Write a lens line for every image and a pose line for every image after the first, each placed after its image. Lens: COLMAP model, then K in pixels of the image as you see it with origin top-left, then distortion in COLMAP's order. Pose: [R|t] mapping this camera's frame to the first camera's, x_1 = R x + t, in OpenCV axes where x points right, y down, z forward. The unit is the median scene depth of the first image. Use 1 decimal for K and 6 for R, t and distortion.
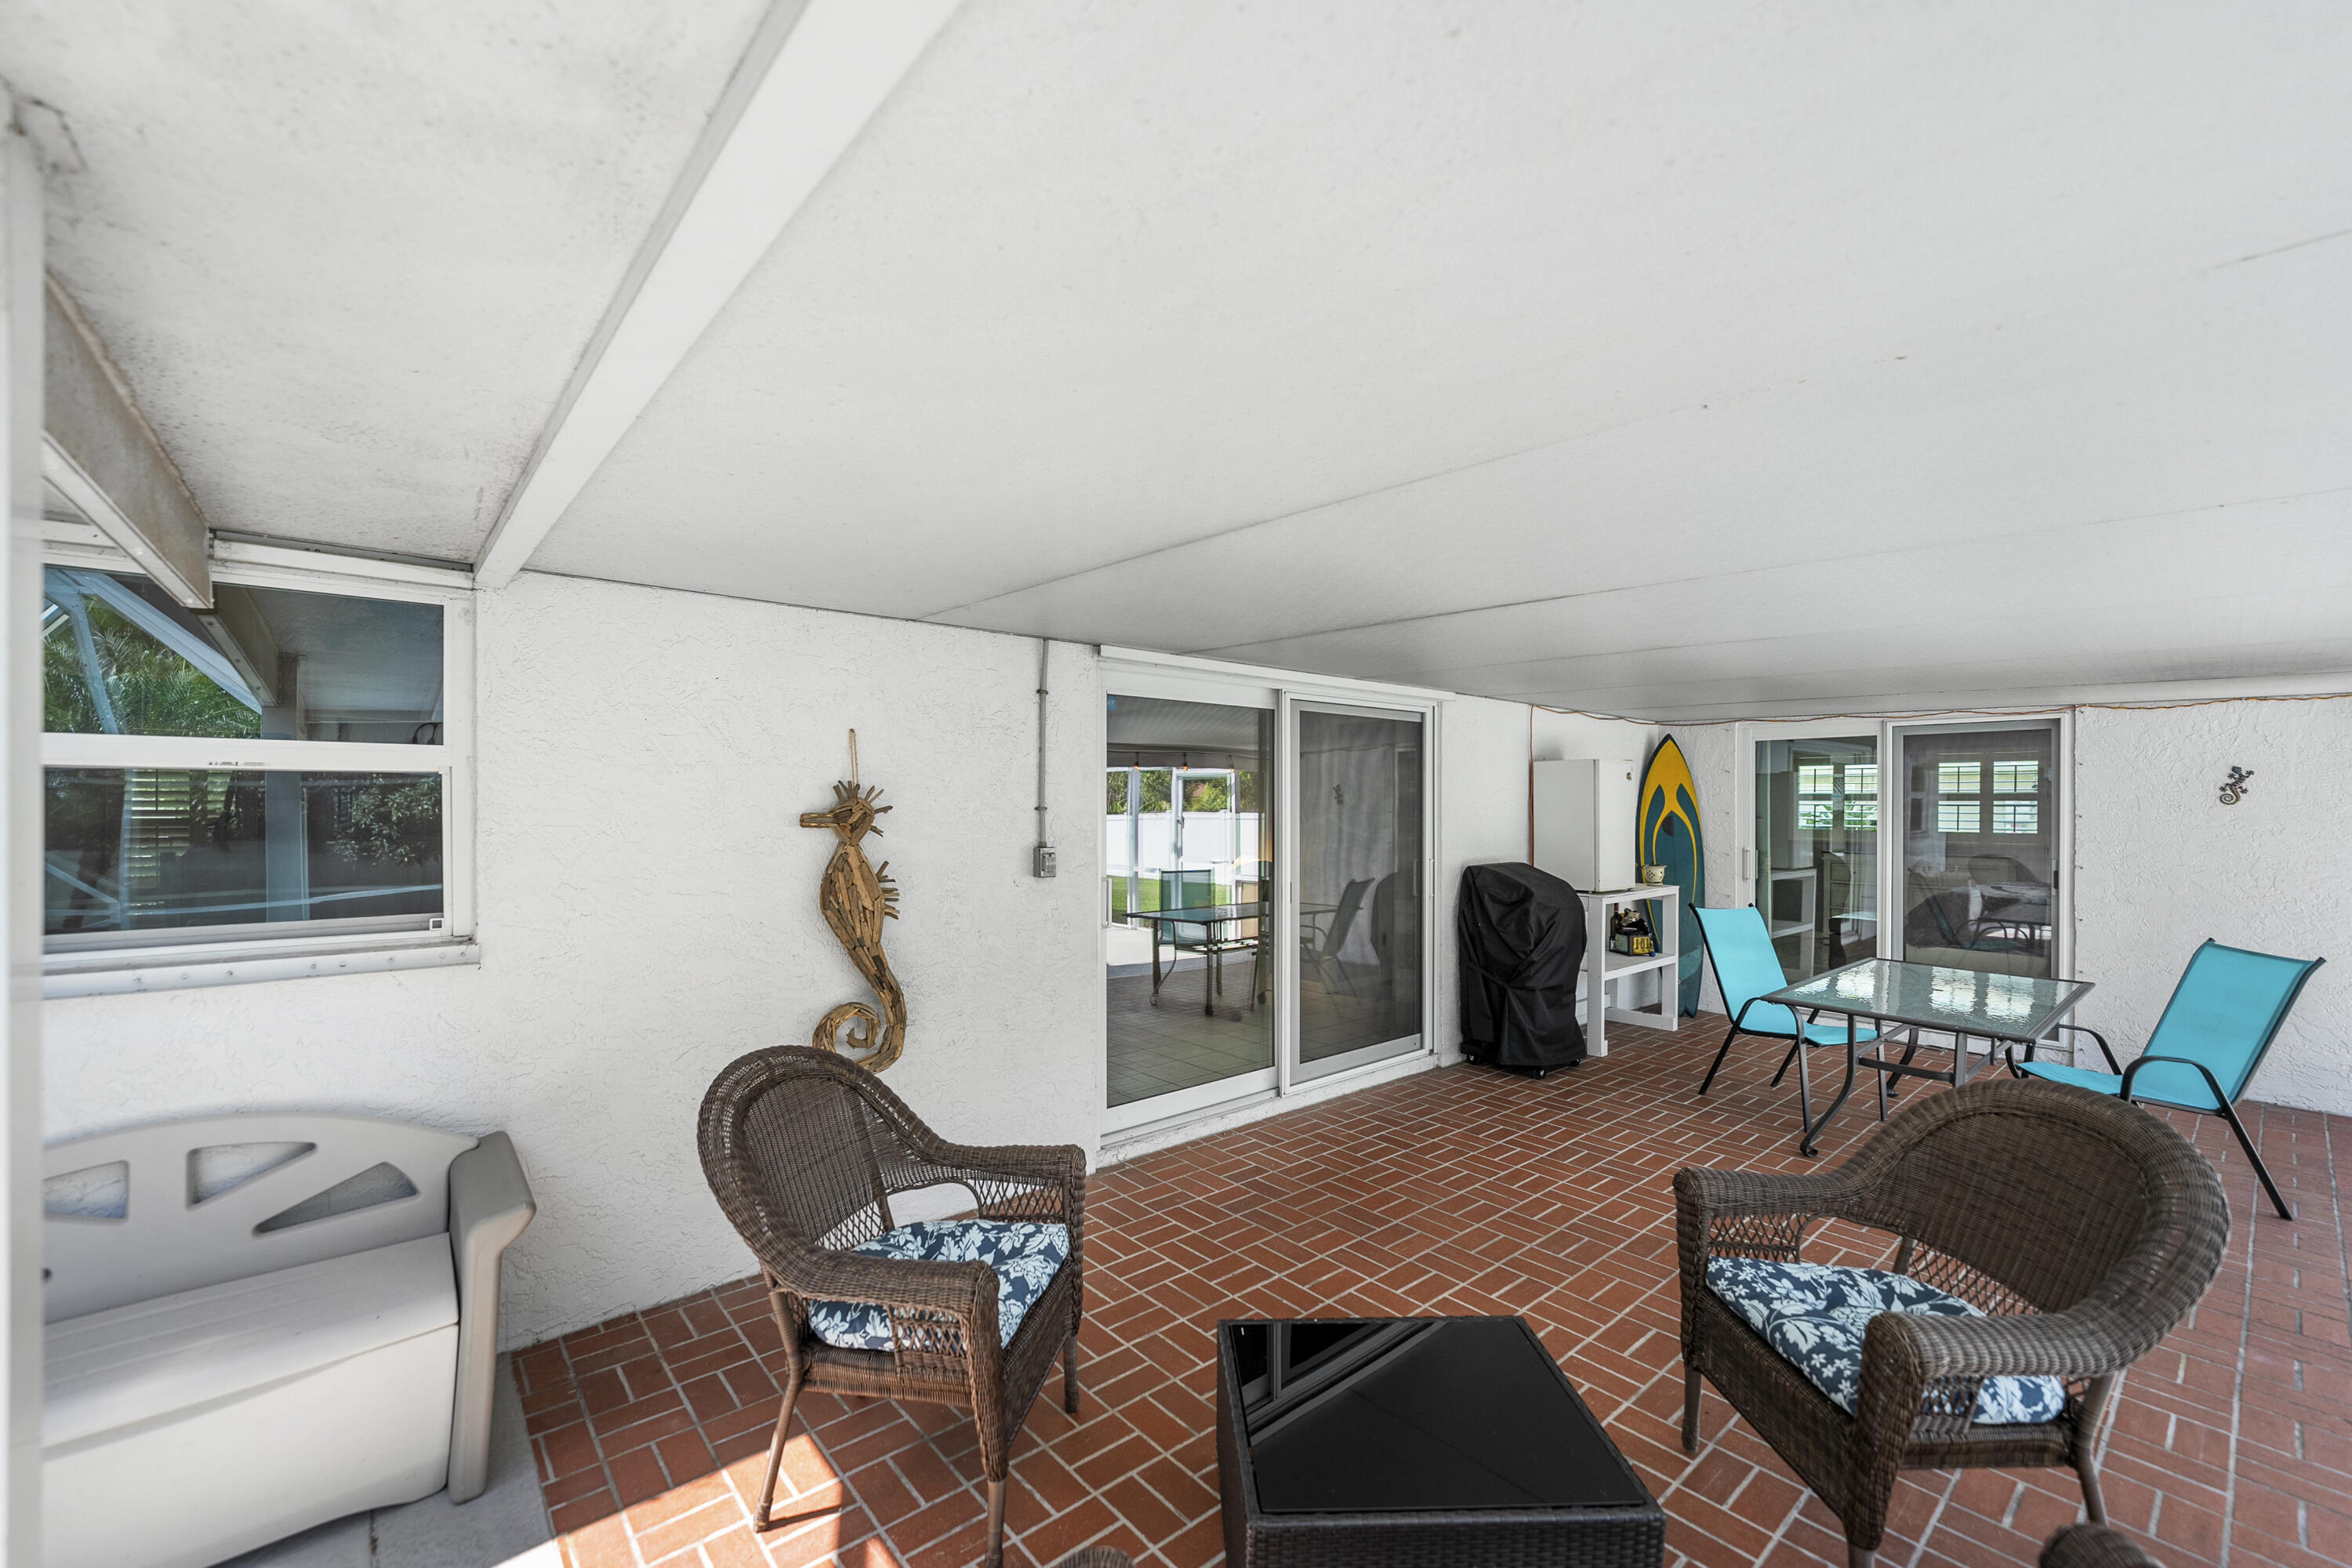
lens RADIAL K [[969.0, 0, 1176.8], [0, 969.0, 790.8], [0, 0, 1]] dist [-0.002587, -0.000171]
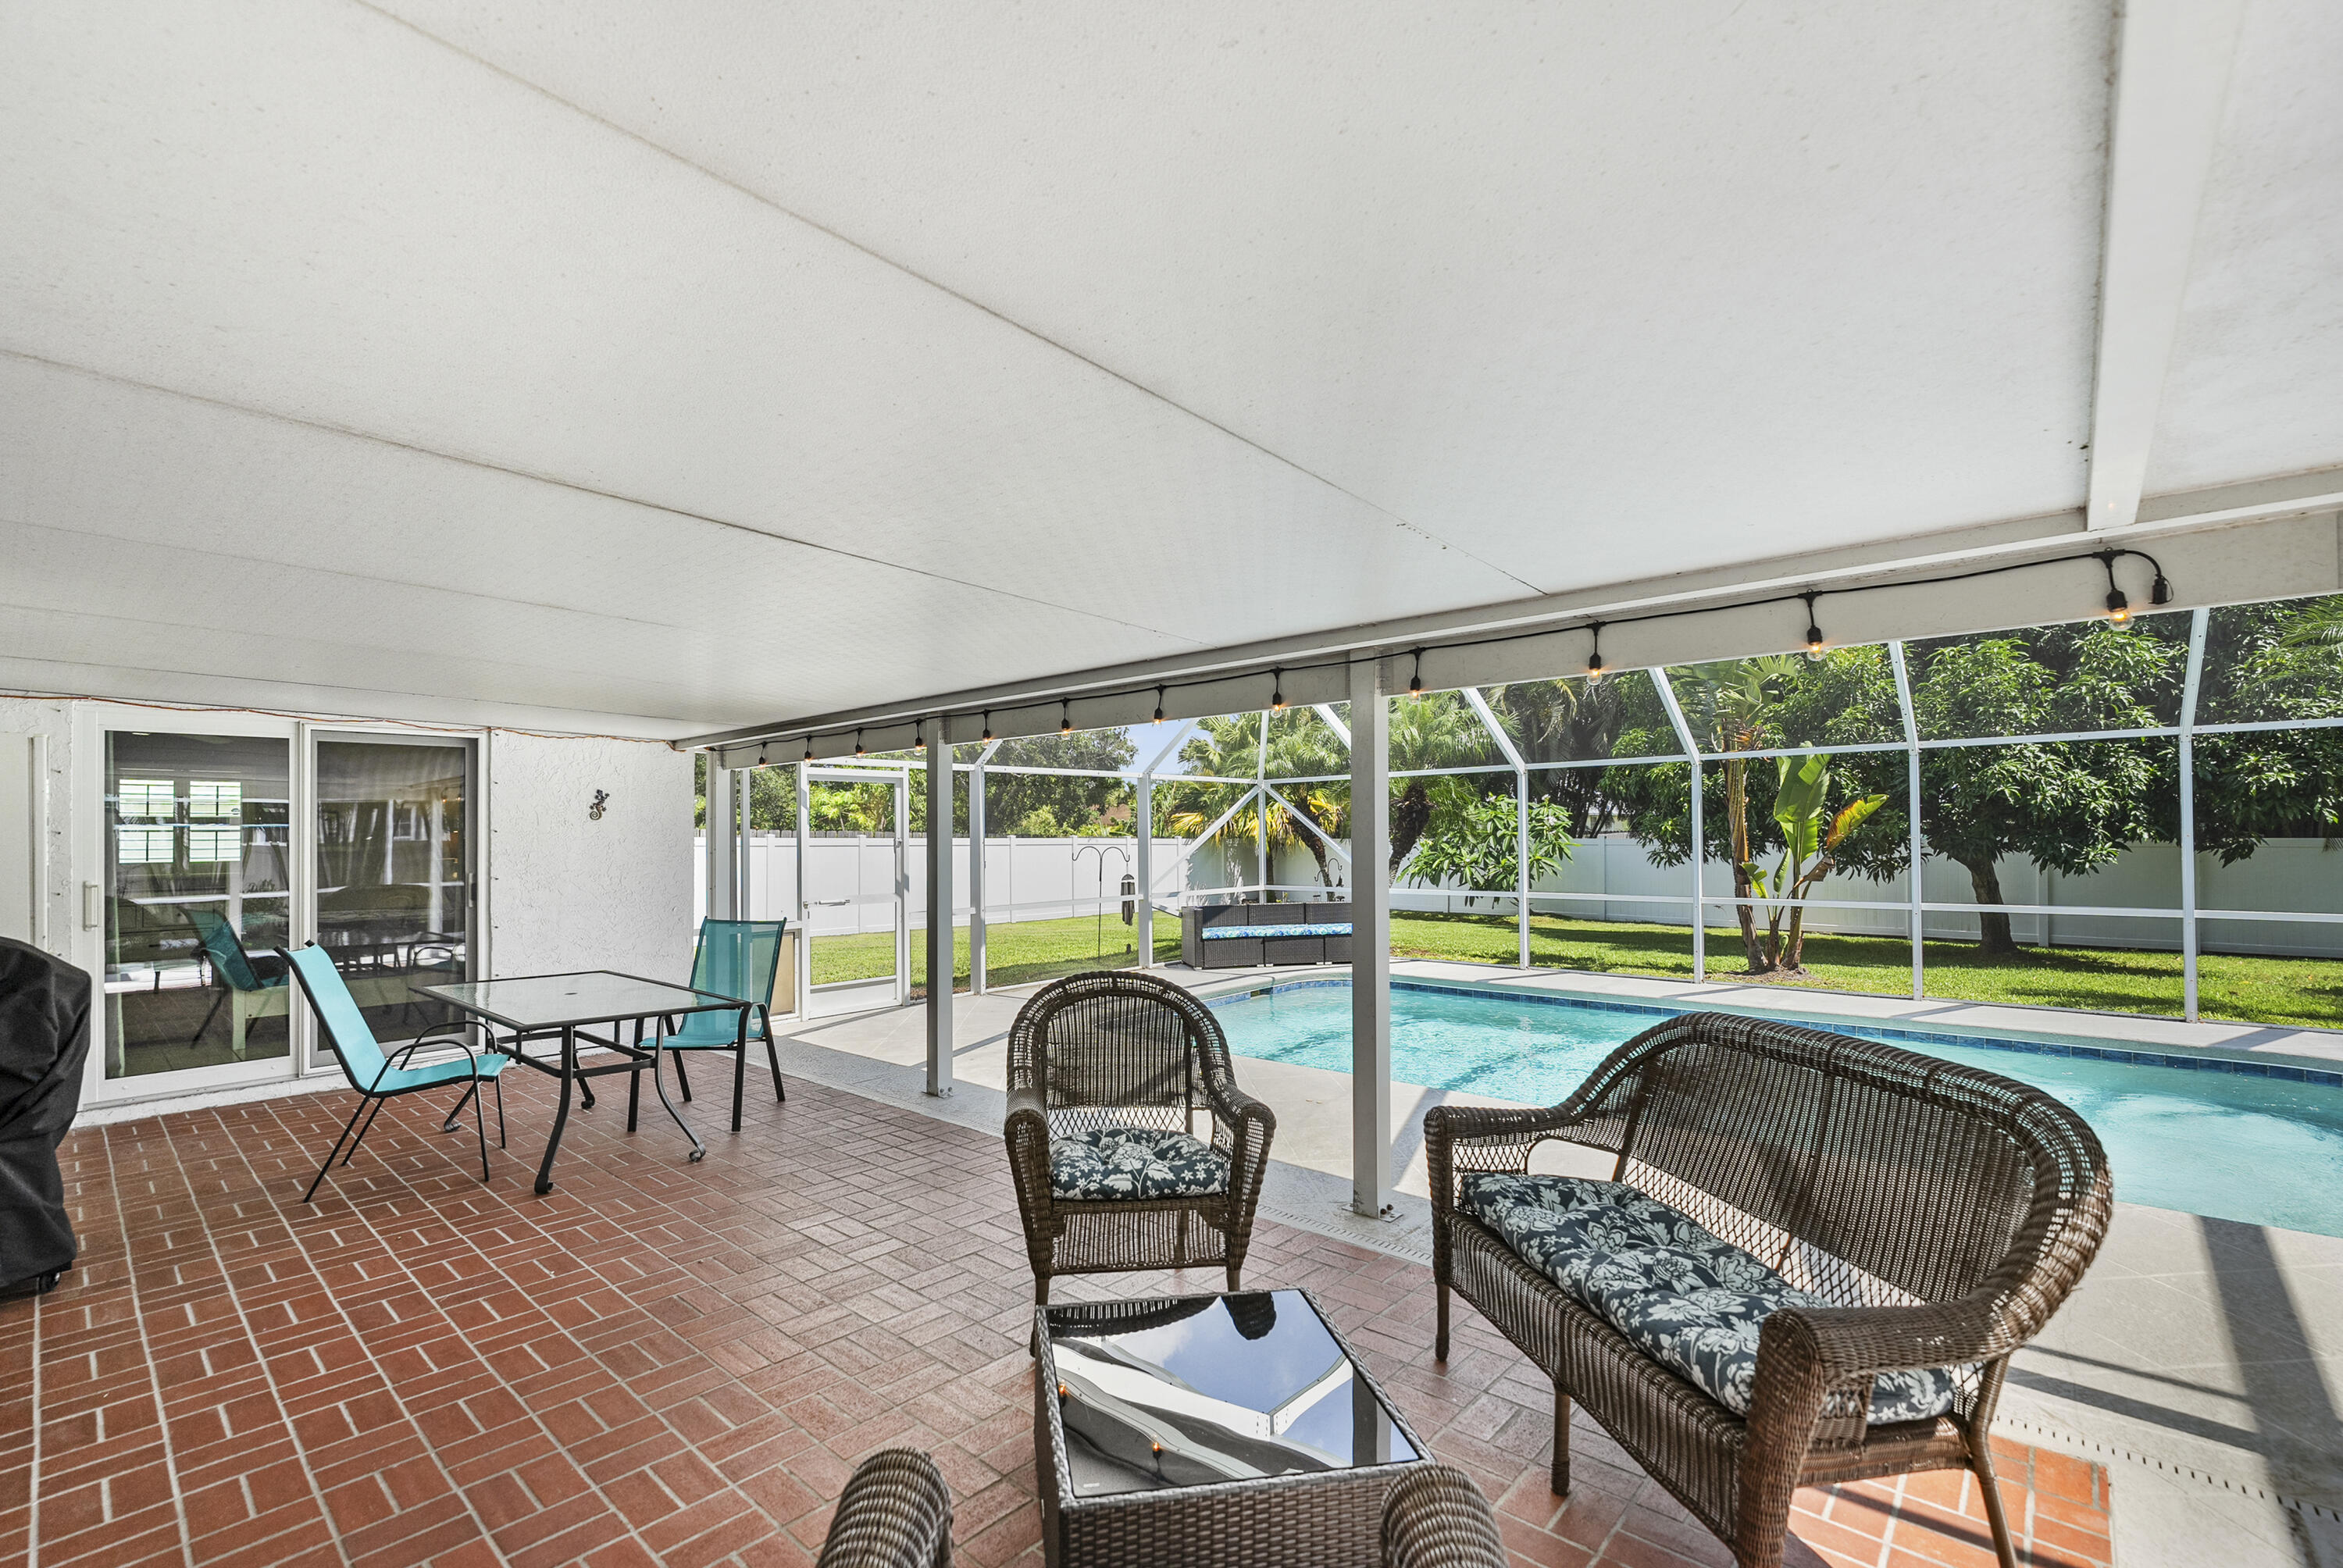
lens RADIAL K [[965.2, 0, 1198.5], [0, 965.2, 825.7], [0, 0, 1]] dist [-0.002587, -0.000171]
pose [[-0.116634, 0.006003, 0.993157, -0.318774], [-0.001815, 0.999979, -0.006257, 0.036861], [-0.993173, -0.002532, -0.116620, 0.492886]]
